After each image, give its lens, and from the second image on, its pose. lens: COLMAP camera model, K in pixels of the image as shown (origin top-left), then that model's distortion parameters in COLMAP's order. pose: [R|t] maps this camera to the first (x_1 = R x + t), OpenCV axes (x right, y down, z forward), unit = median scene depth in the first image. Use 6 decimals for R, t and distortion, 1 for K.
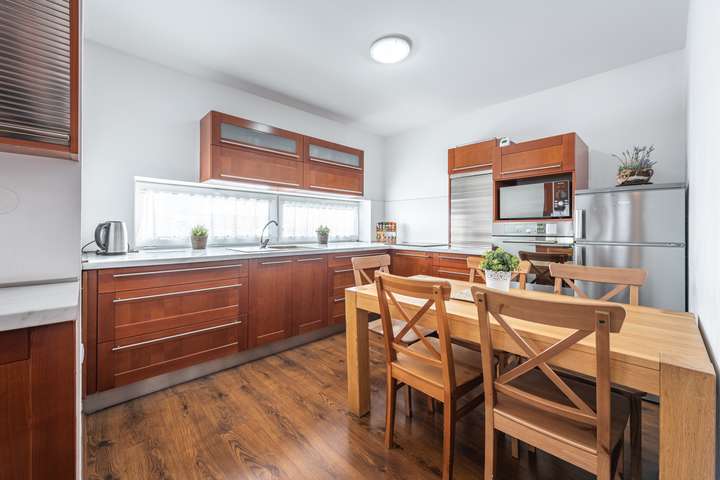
lens RADIAL K [[290.3, 0, 359.9], [0, 290.3, 229.9], [0, 0, 1]] dist [0.000342, 0.000011]
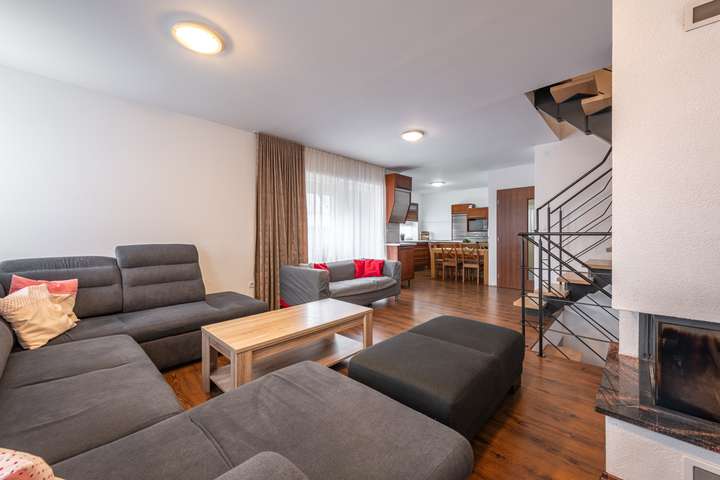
lens RADIAL K [[285.7, 0, 360.0], [0, 285.7, 240.0], [0, 0, 1]] dist [-0.000135, -0.000003]
pose [[0.997816, -0.000054, 0.066061, -0.664348], [-0.000189, 0.999993, 0.003676, 0.039104], [-0.066061, -0.003681, 0.997809, -1.480189]]
